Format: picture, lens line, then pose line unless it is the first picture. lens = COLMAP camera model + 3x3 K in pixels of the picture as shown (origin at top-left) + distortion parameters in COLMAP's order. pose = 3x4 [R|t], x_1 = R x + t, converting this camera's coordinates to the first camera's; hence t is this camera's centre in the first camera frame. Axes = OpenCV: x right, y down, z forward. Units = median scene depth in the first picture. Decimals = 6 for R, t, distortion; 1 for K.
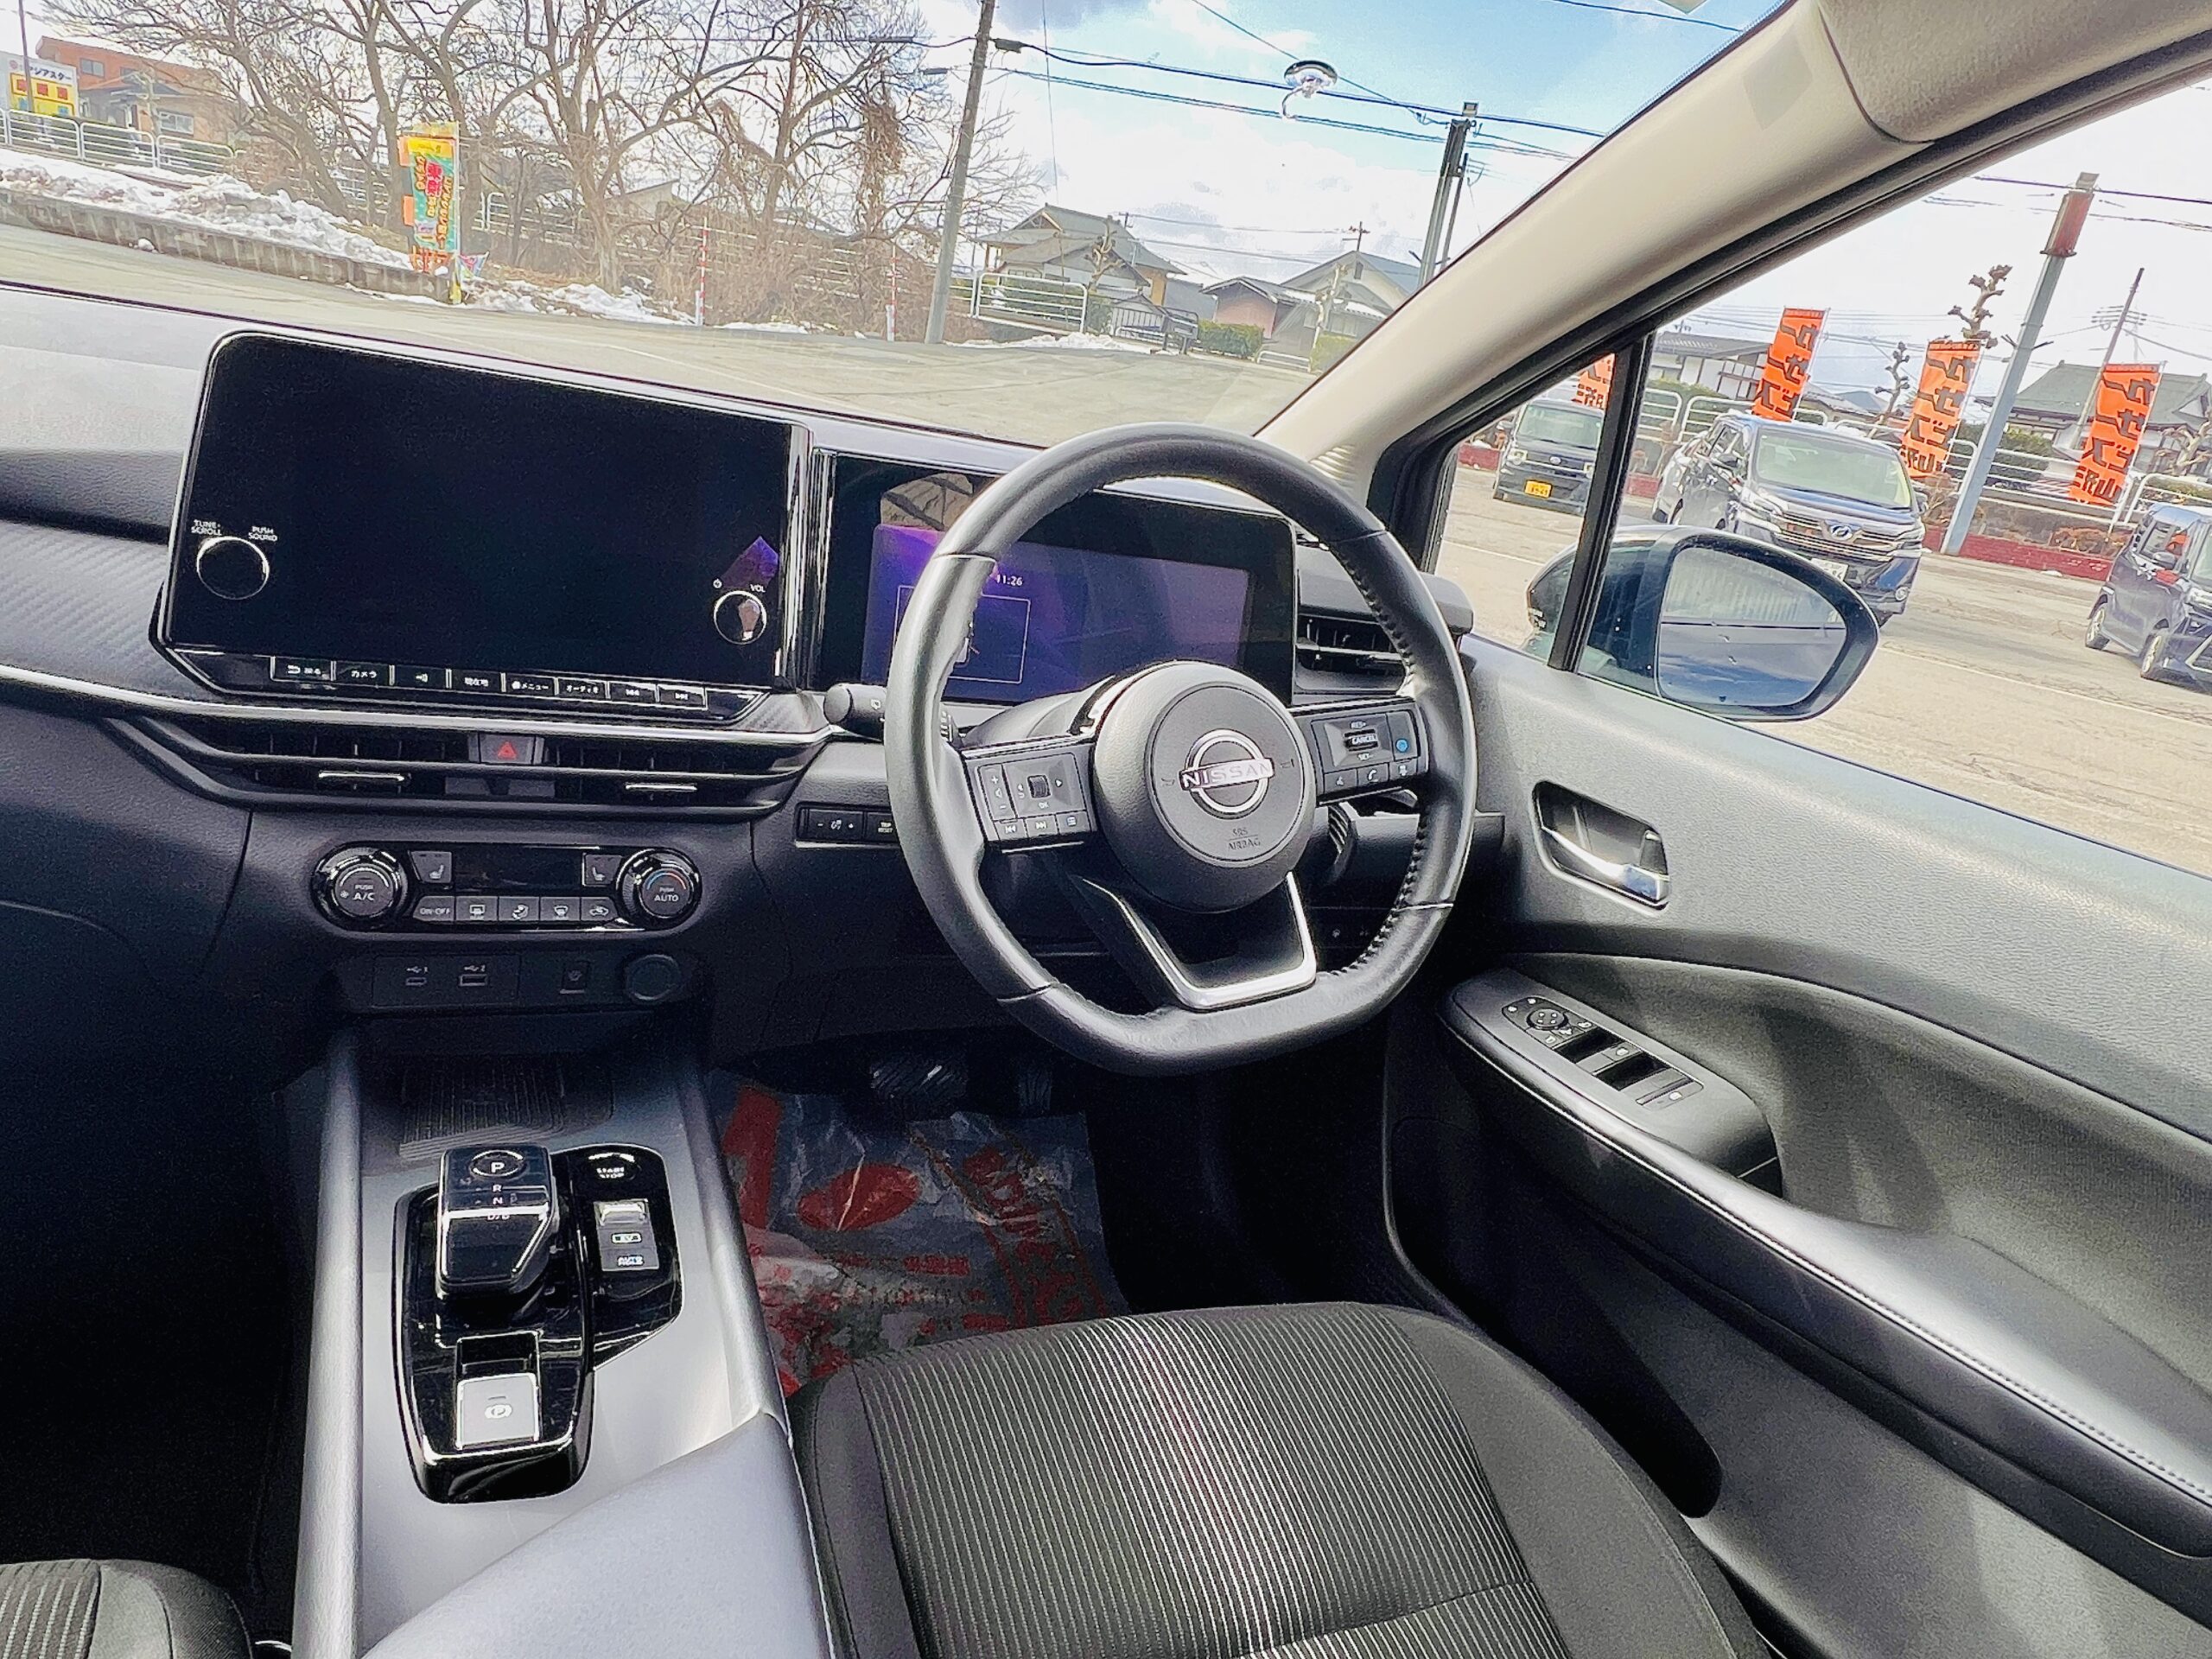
lens RADIAL K [[1418.9, 0, 1095.7], [0, 1418.9, 853.4], [0, 0, 1]] dist [-0.003246, -0.001719]
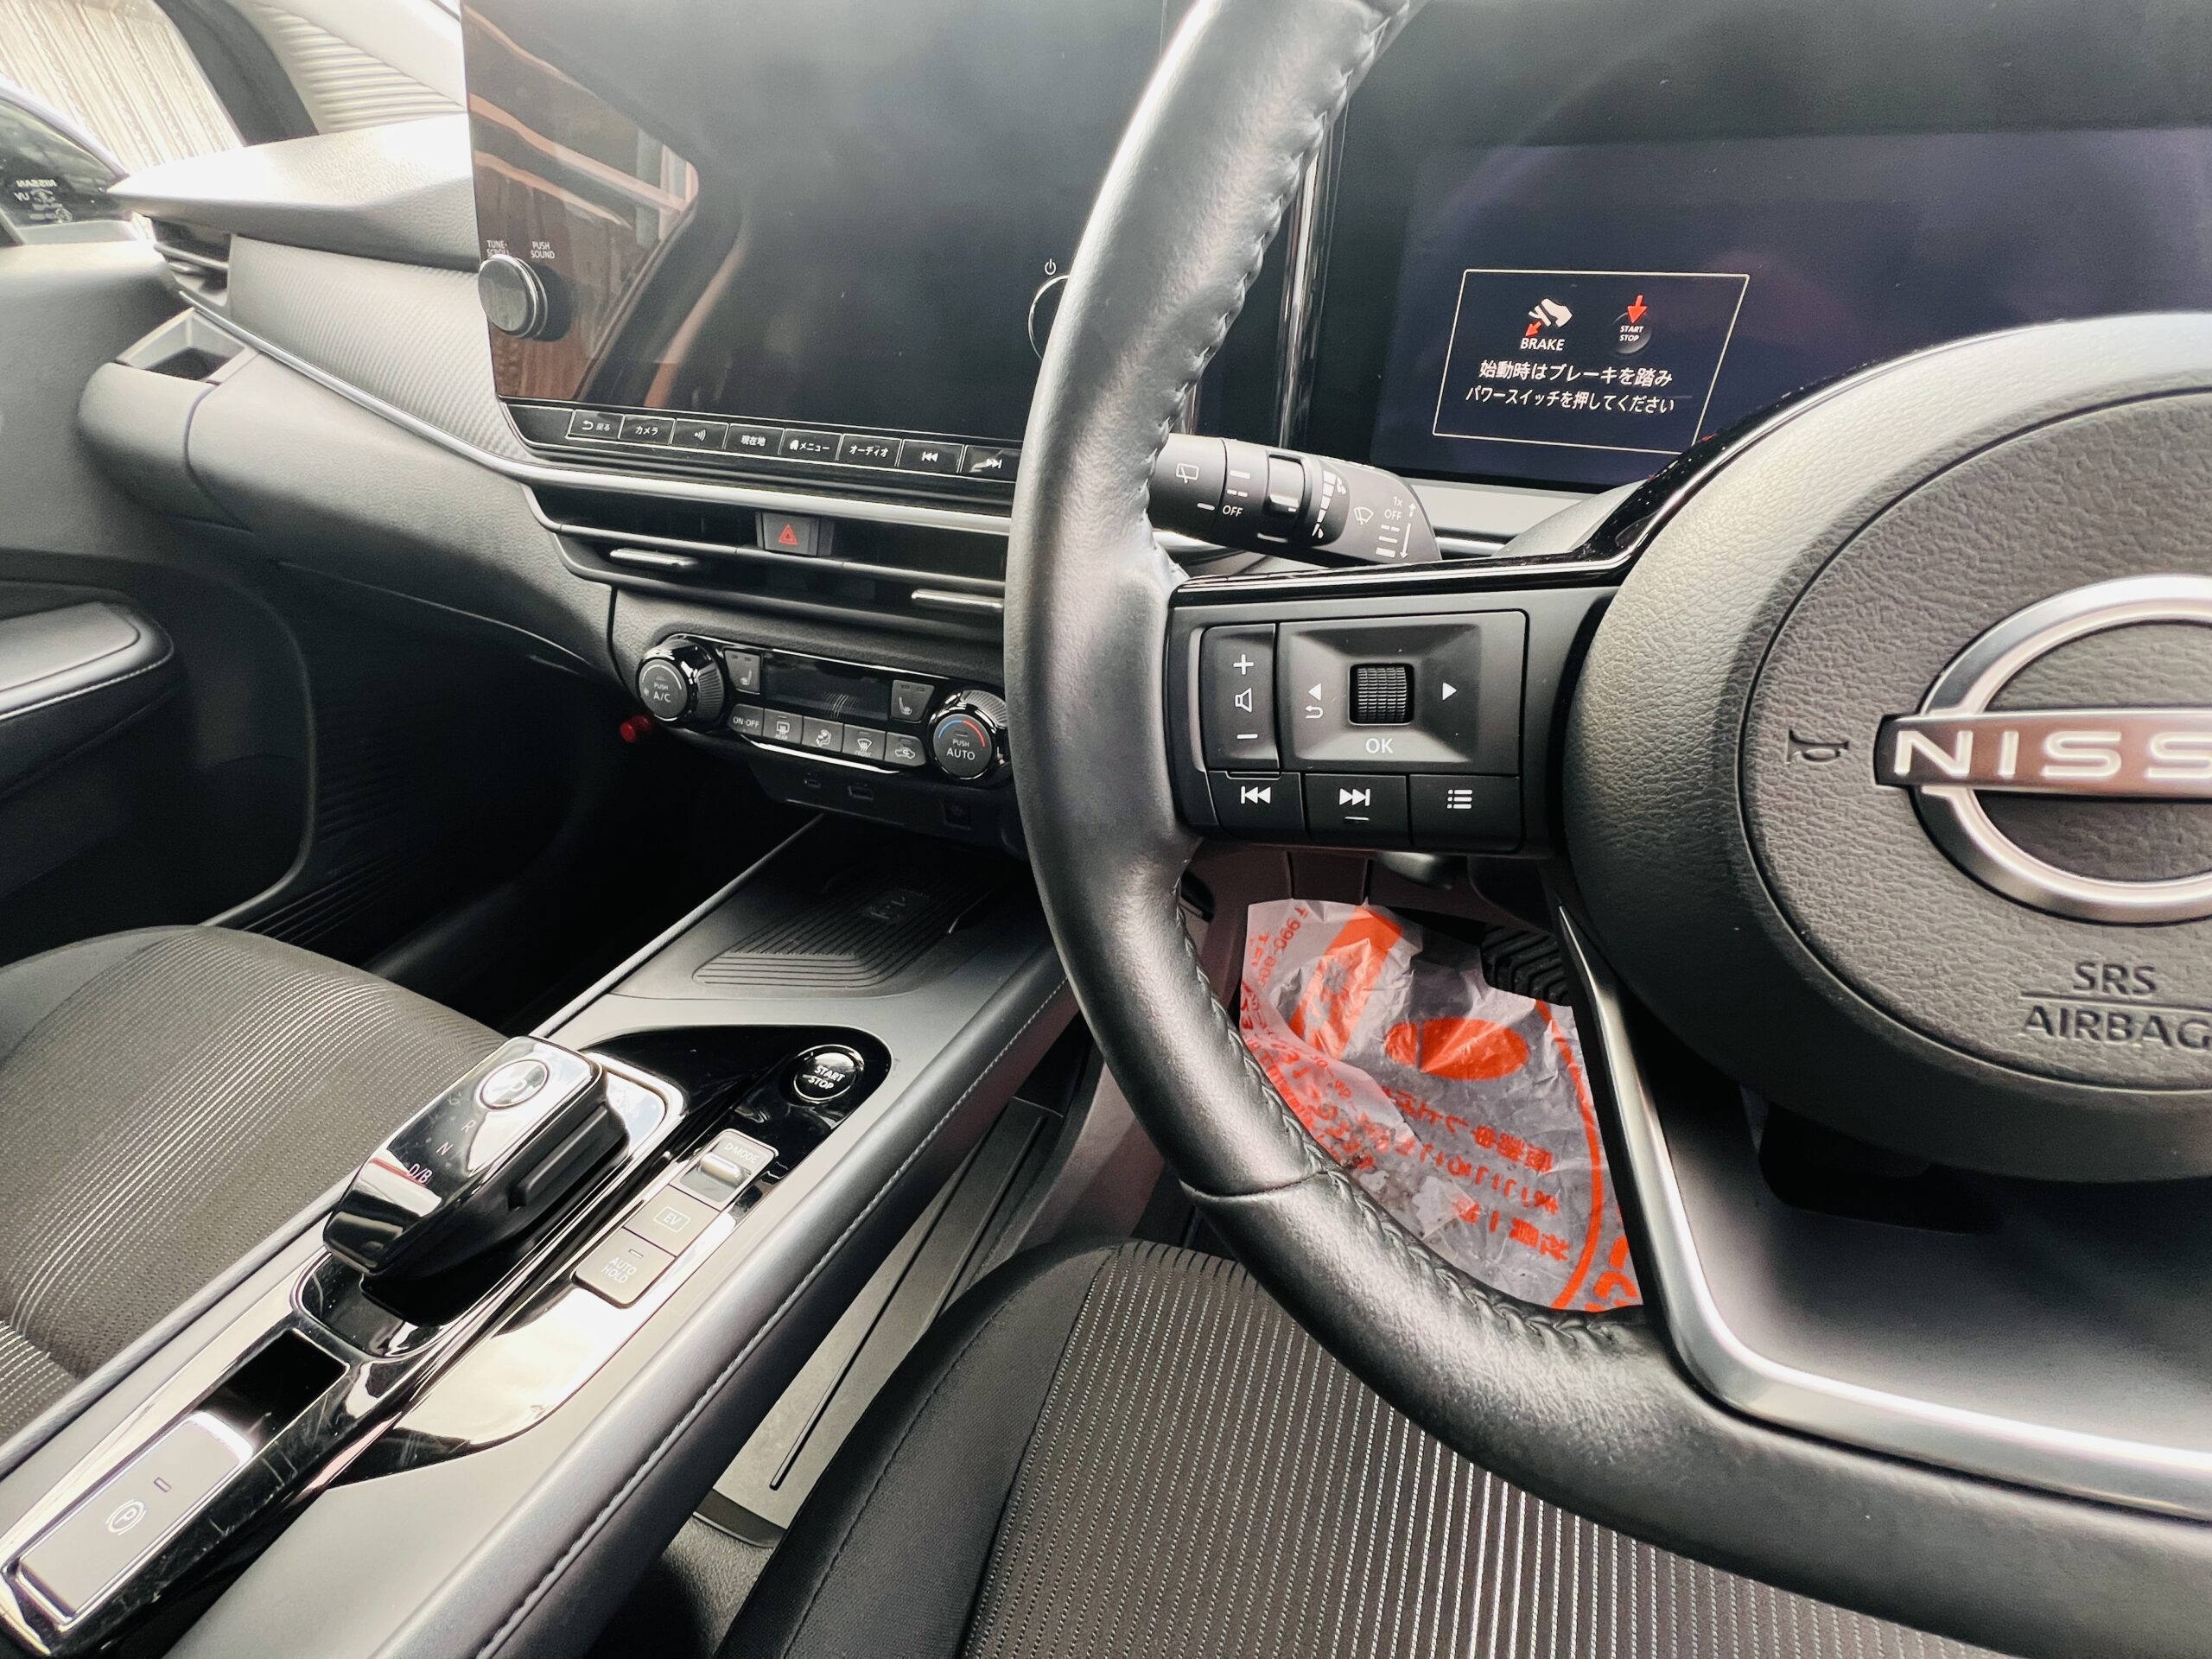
lens RADIAL K [[899.9, 0, 1097.4], [0, 899.9, 828.7], [0, 0, 1]] dist [-0.004852, 0.001310]
pose [[0.685829, 0.266397, -0.677253, 0.078811], [-0.101022, 0.956434, 0.273912, -0.069681], [0.720717, -0.119439, 0.682862, 0.754538]]
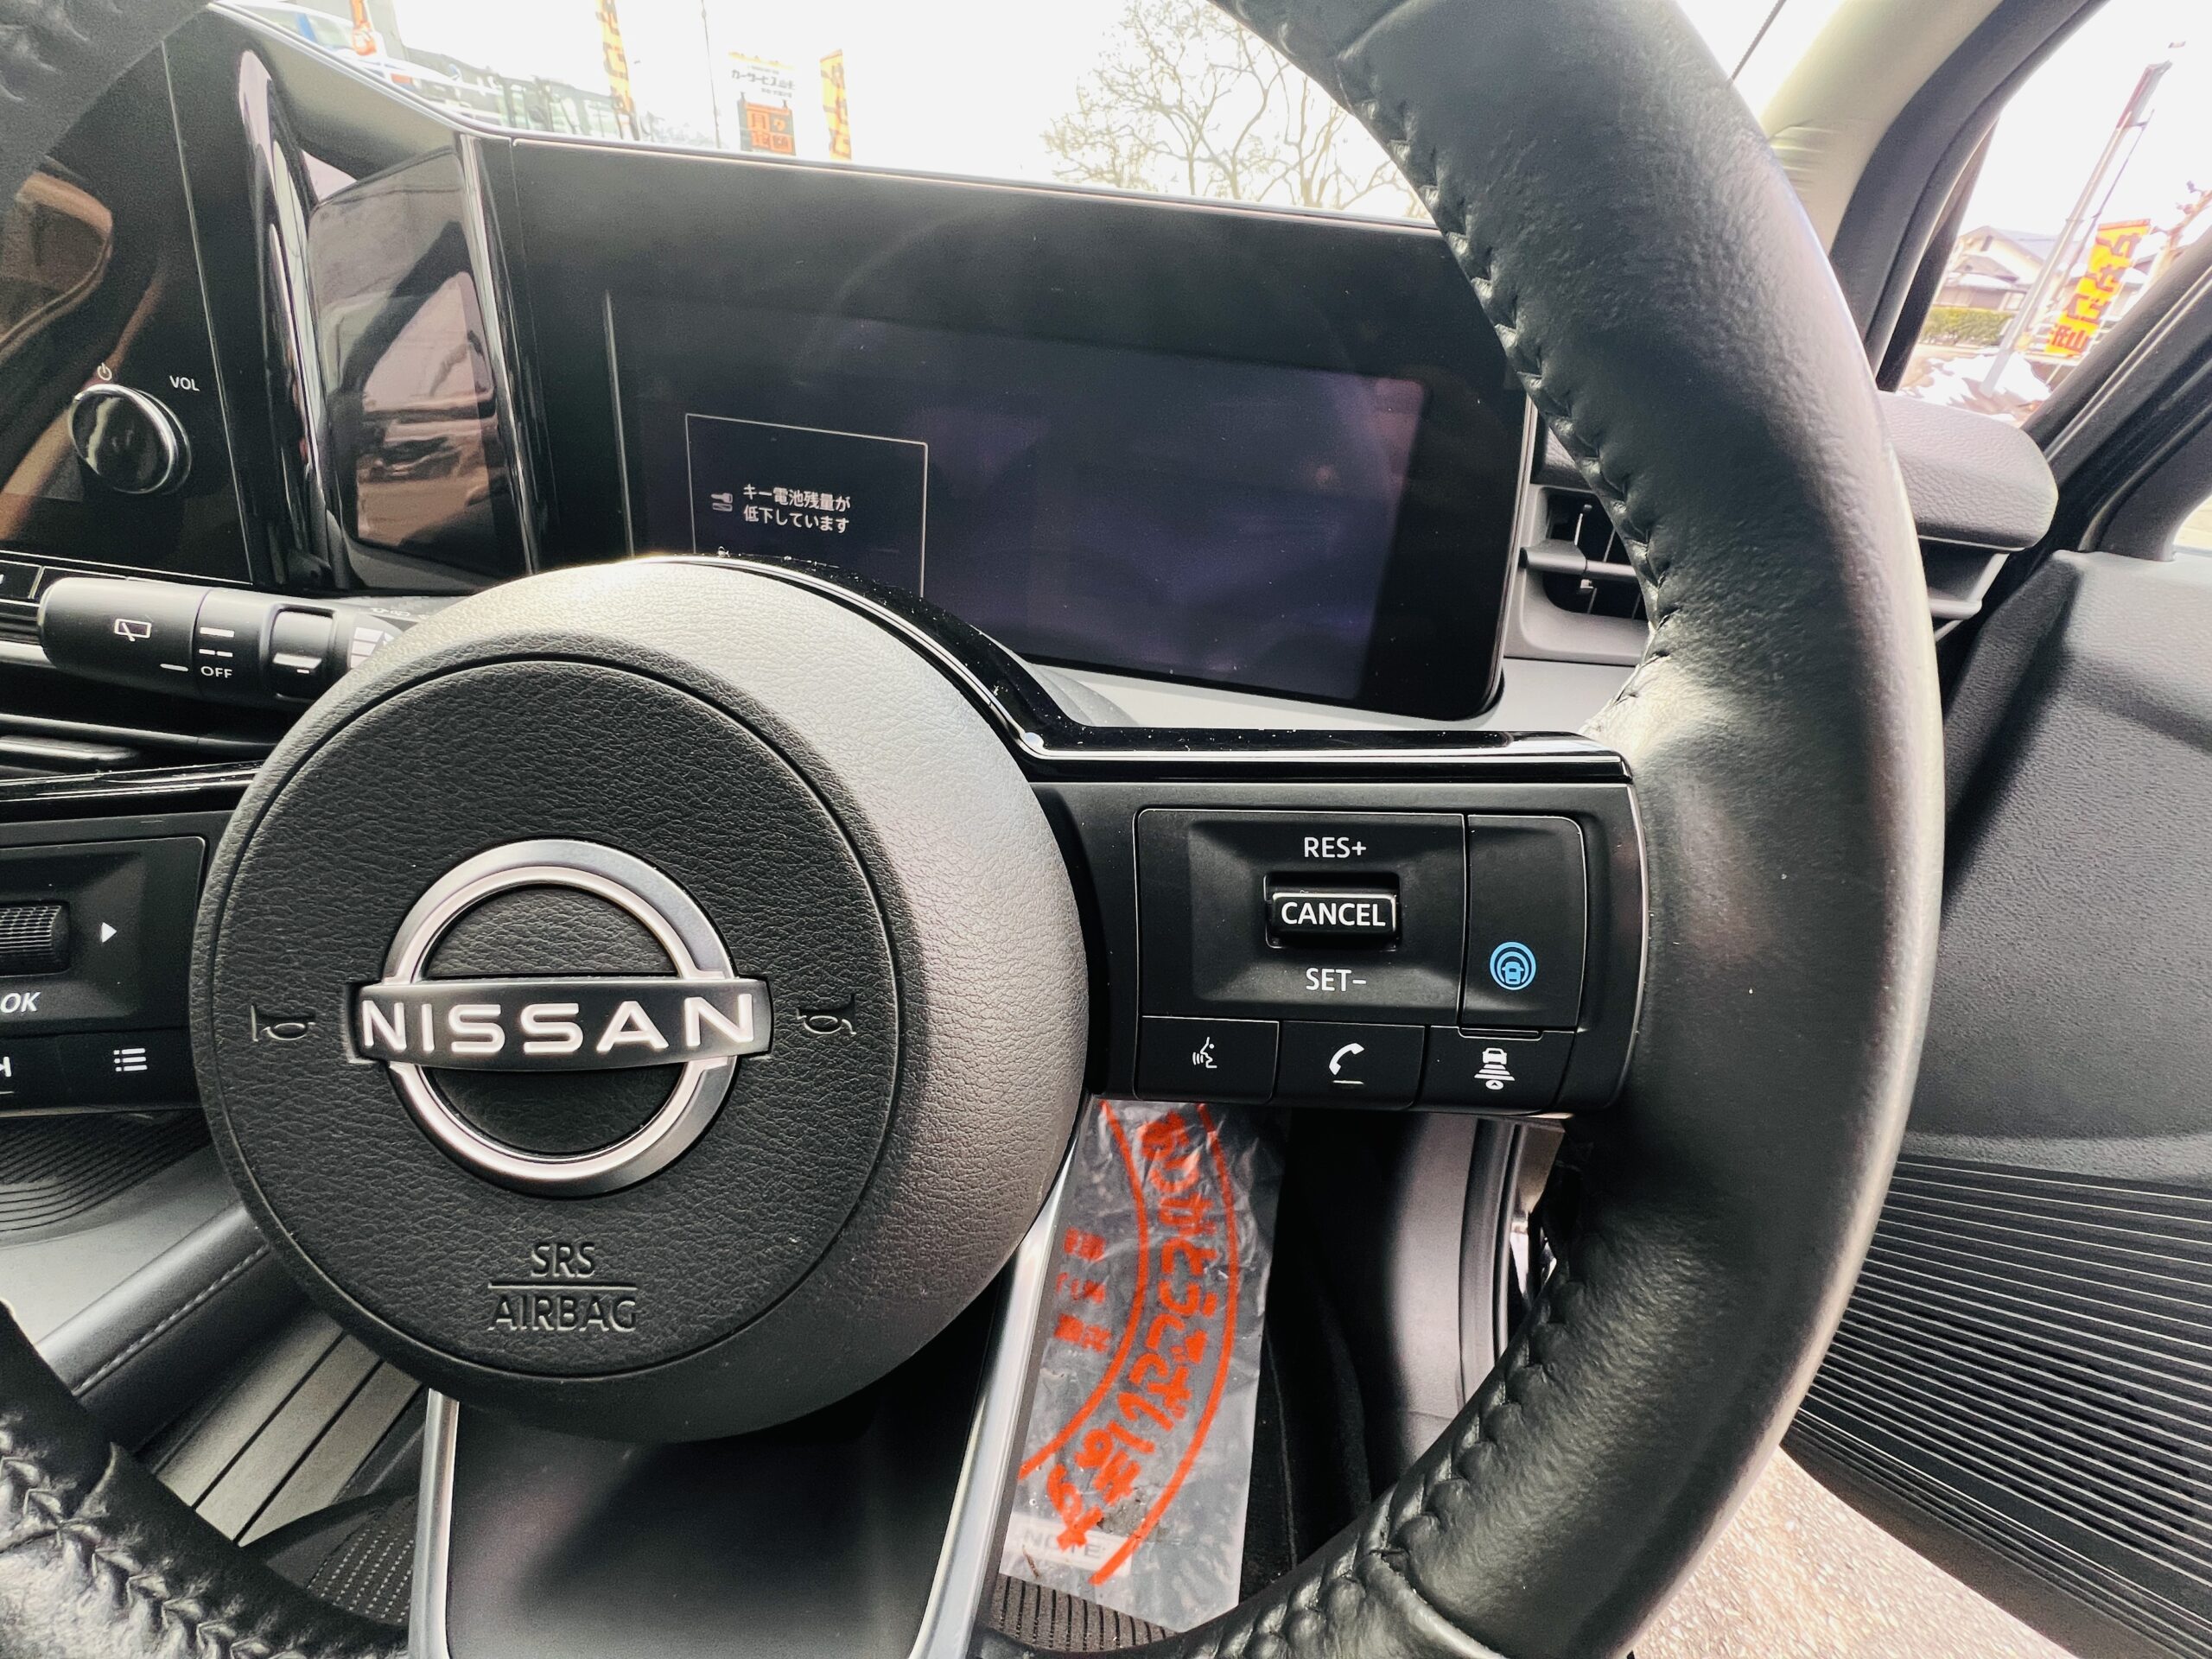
lens RADIAL K [[906.1, 0, 1106.0], [0, 906.1, 829.5], [0, 0, 1]] dist [-0.007143, 0.000006]
pose [[0.865946, 0.178086, -0.467357, 0.247581], [-0.111488, 0.979678, 0.166735, -0.127363], [0.487552, -0.092279, 0.868203, 0.919679]]
